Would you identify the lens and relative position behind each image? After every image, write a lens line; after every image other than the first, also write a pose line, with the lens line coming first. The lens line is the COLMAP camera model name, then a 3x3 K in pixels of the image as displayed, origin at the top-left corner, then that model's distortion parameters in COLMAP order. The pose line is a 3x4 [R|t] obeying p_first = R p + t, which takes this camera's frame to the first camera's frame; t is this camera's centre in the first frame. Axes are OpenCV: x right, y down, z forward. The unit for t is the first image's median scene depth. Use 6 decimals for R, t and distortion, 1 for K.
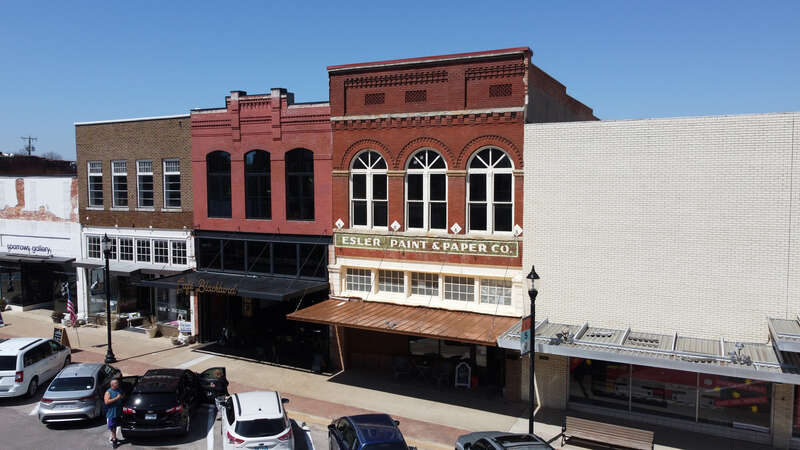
lens RADIAL K [[606.9, 0, 400.0], [0, 606.9, 225.0], [0, 0, 1]] dist [0.005288, -0.002919]
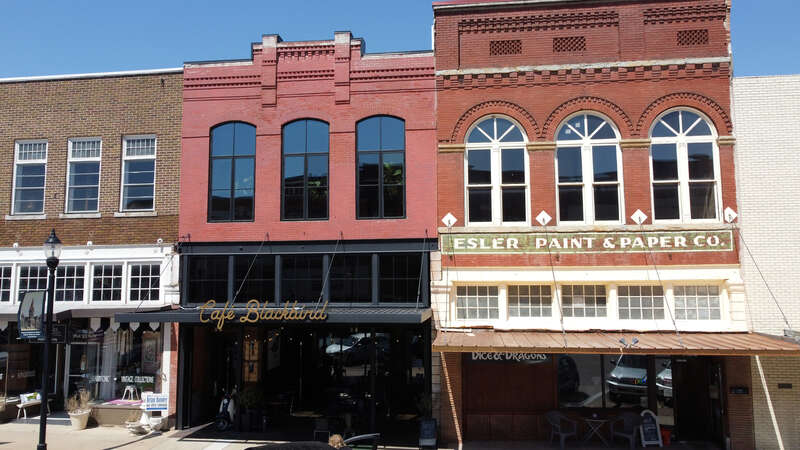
lens RADIAL K [[606.9, 0, 400.0], [0, 606.9, 225.0], [0, 0, 1]] dist [0.005288, -0.002919]
pose [[0.943760, 0.031020, 0.329174, -0.383490], [0.027642, 0.984701, -0.172044, 0.121782], [-0.329475, 0.171468, 0.928464, 0.385798]]
